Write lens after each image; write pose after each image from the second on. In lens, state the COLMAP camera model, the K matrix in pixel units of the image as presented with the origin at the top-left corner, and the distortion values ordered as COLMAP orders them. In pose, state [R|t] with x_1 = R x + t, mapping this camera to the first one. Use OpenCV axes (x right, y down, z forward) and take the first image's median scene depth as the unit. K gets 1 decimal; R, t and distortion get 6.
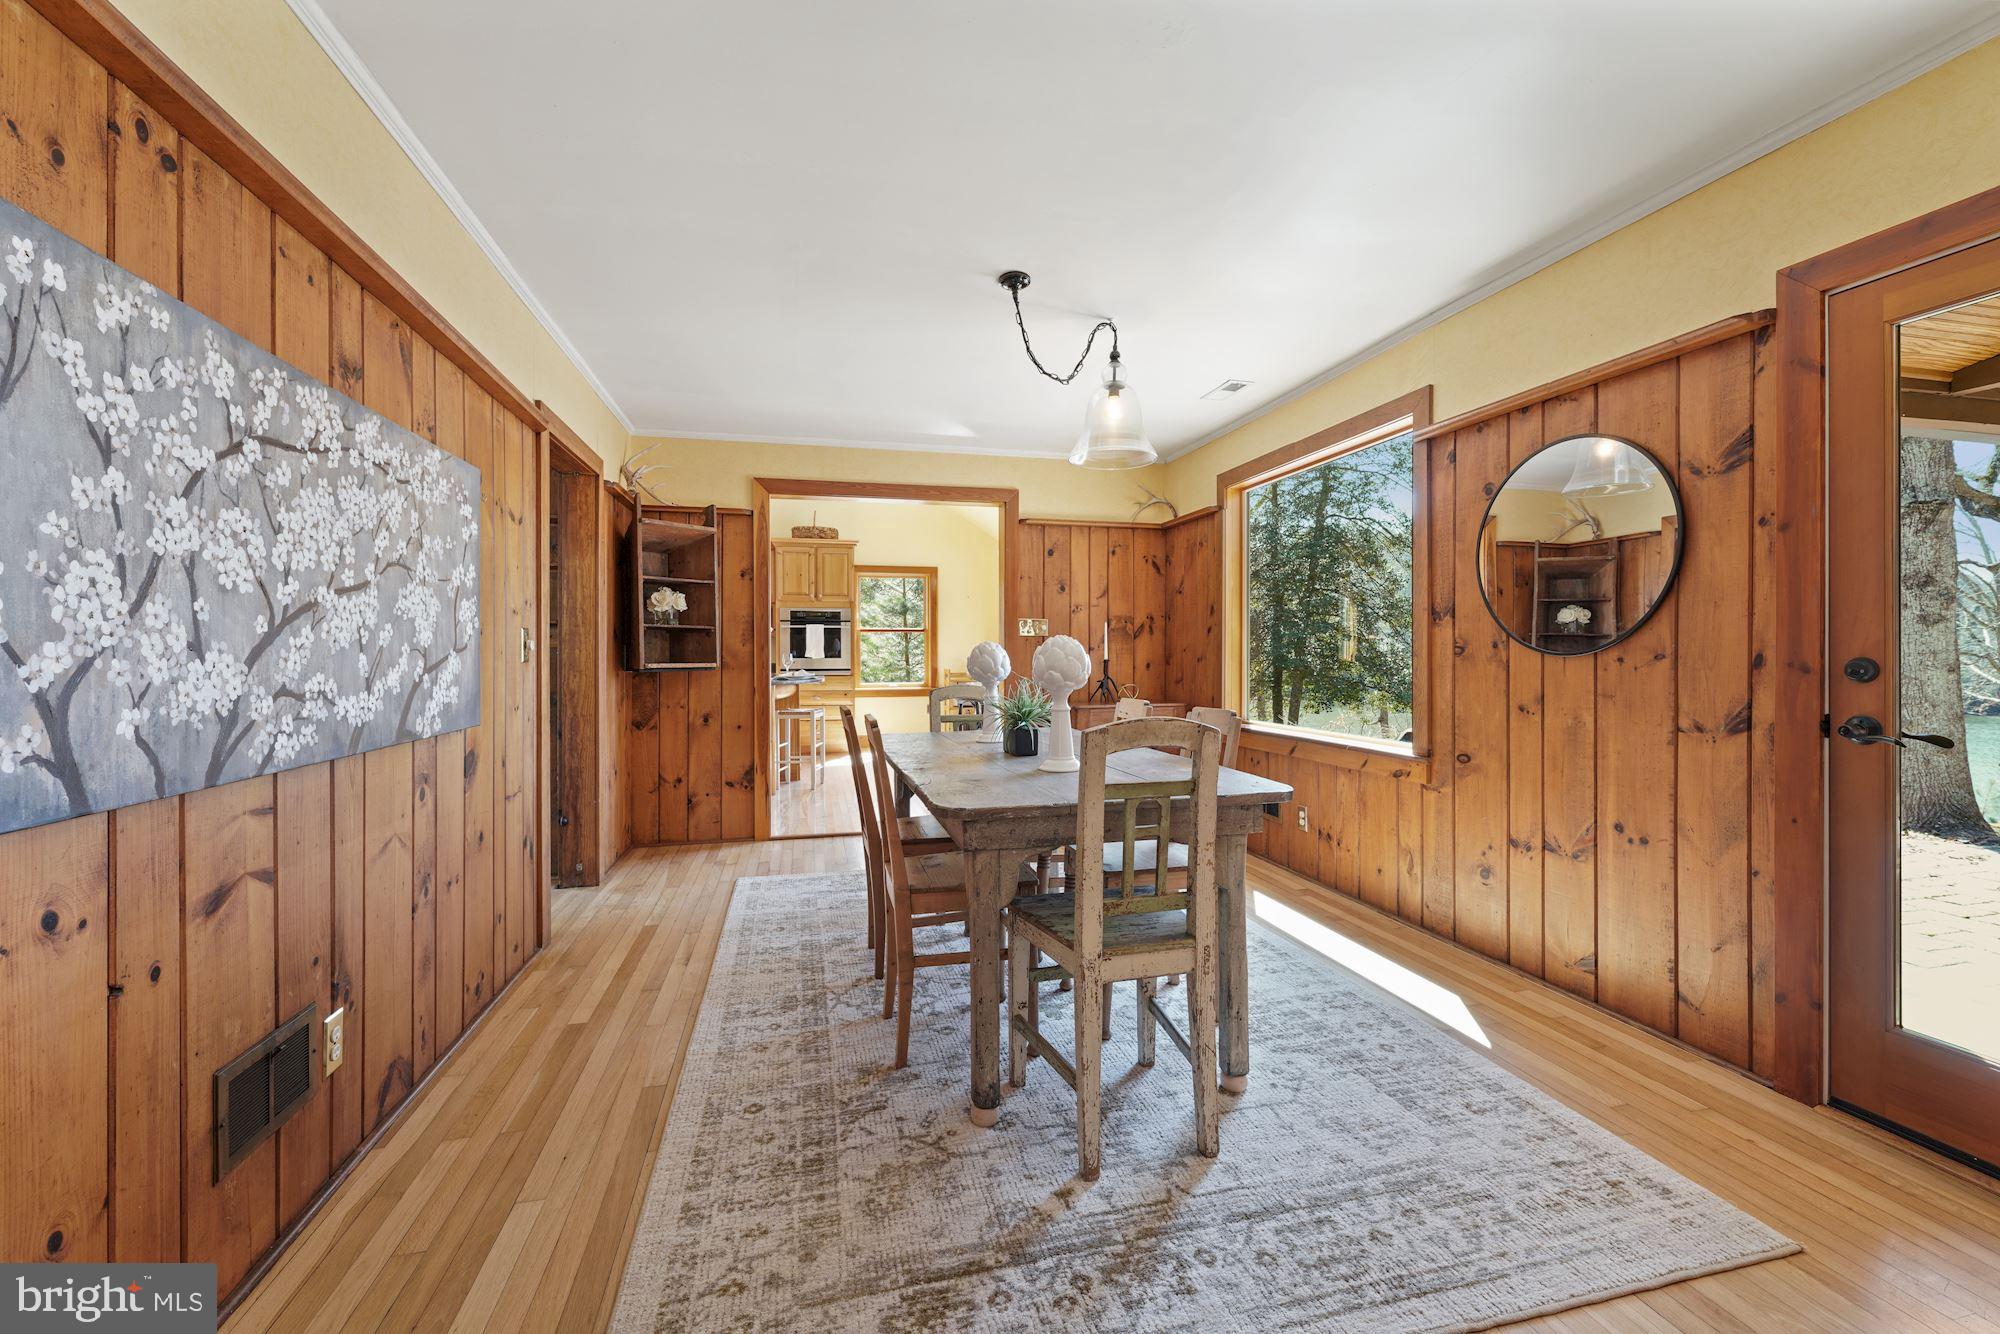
lens RADIAL K [[797.7, 0, 1005.3], [0, 797.7, 655.9], [0, 0, 1]] dist [0.000332, 0.000569]
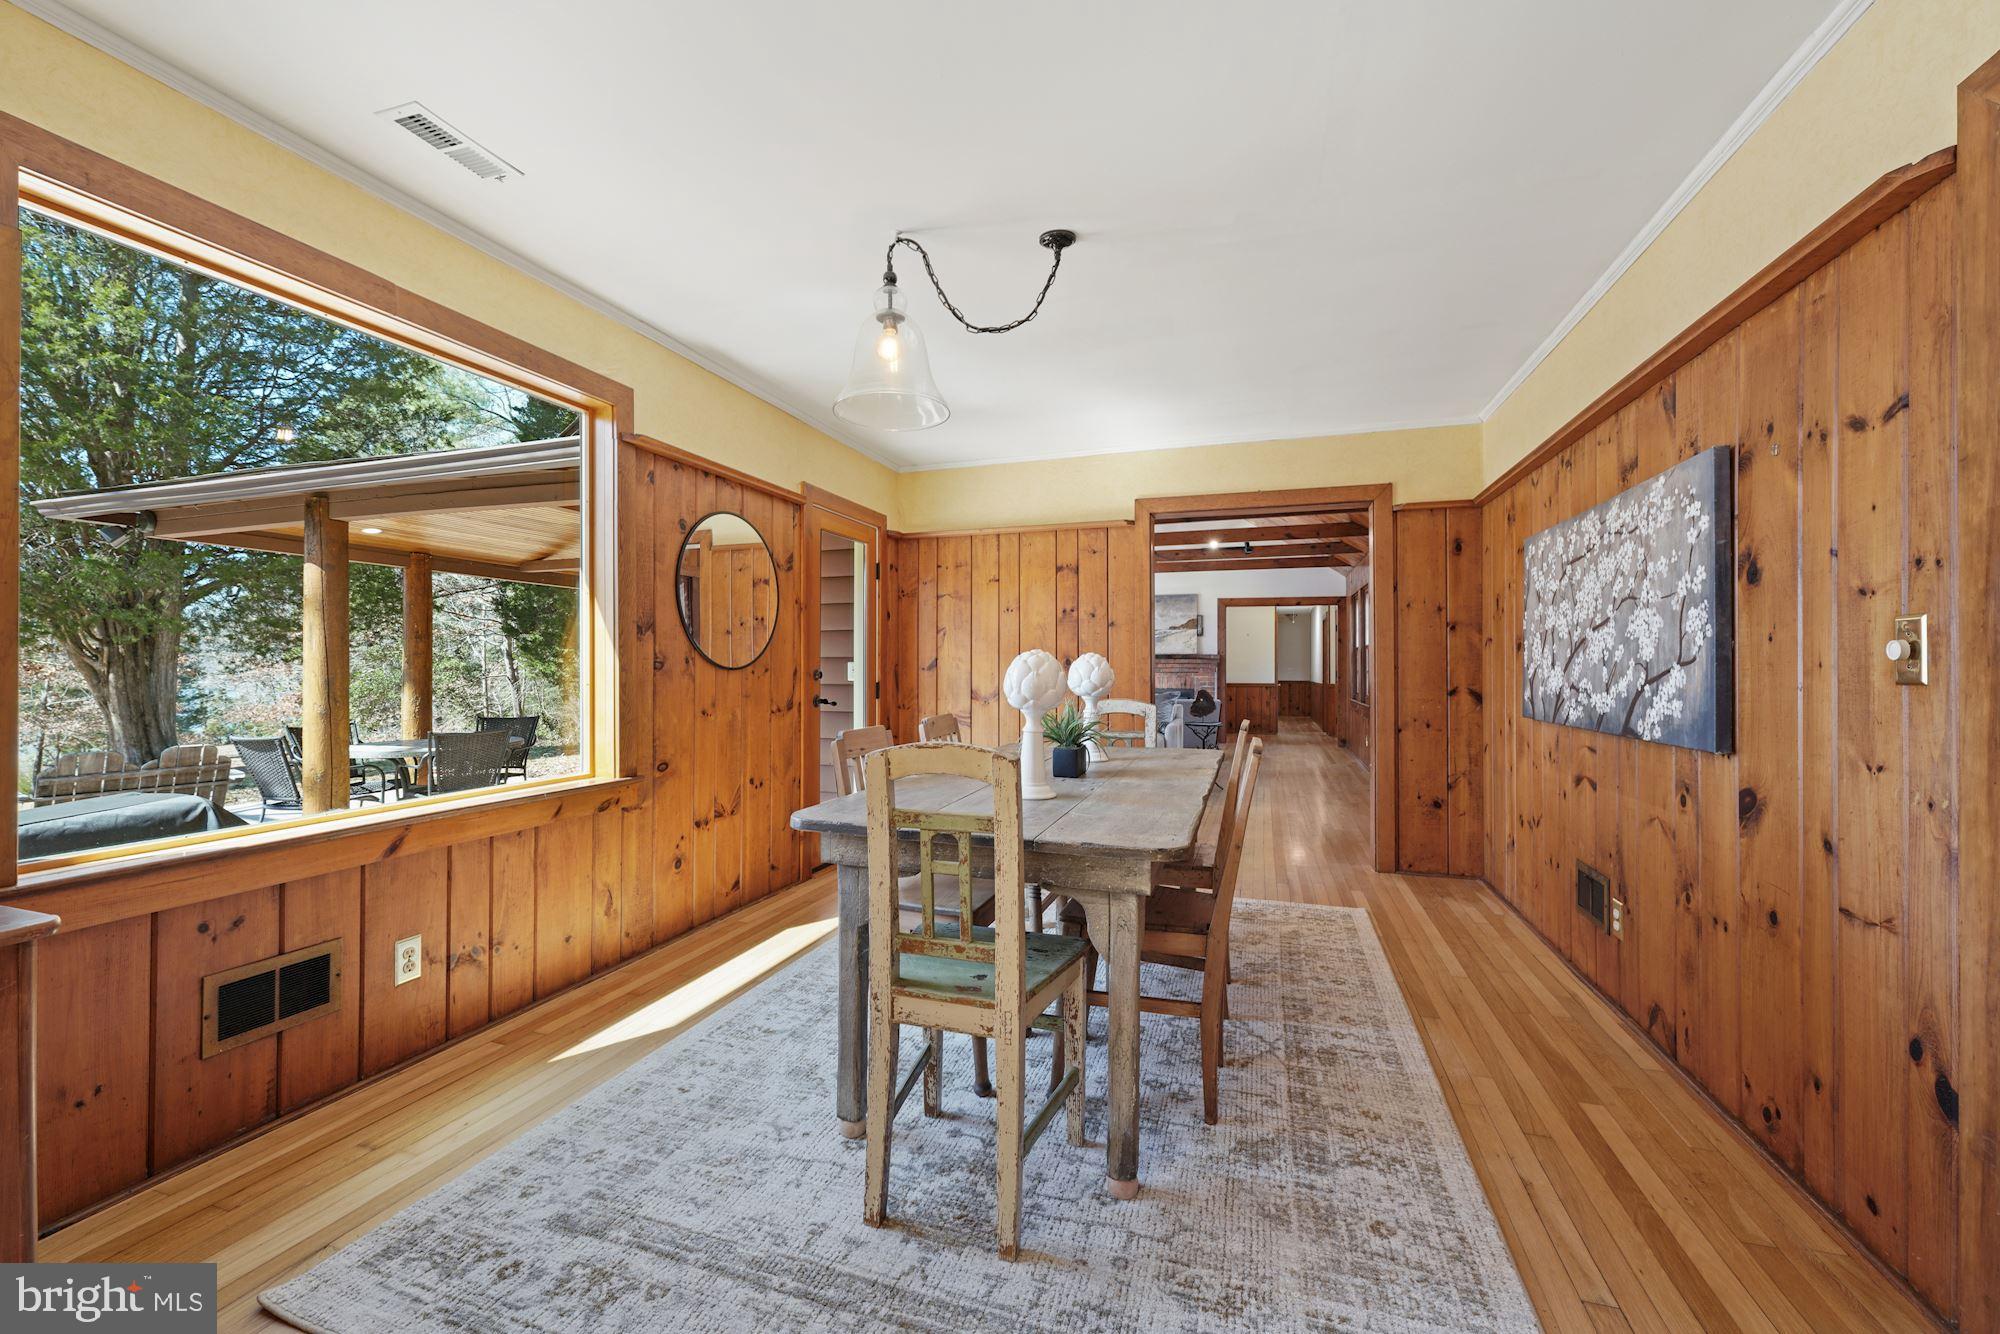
lens RADIAL K [[797.7, 0, 1001.0], [0, 797.7, 664.5], [0, 0, 1]] dist [0.000332, 0.000569]
pose [[-0.842537, 0.003035, 0.538630, -0.468376], [0.002857, 0.999995, -0.001166, -0.006271], [-0.538631, 0.000556, -0.842541, 2.055124]]
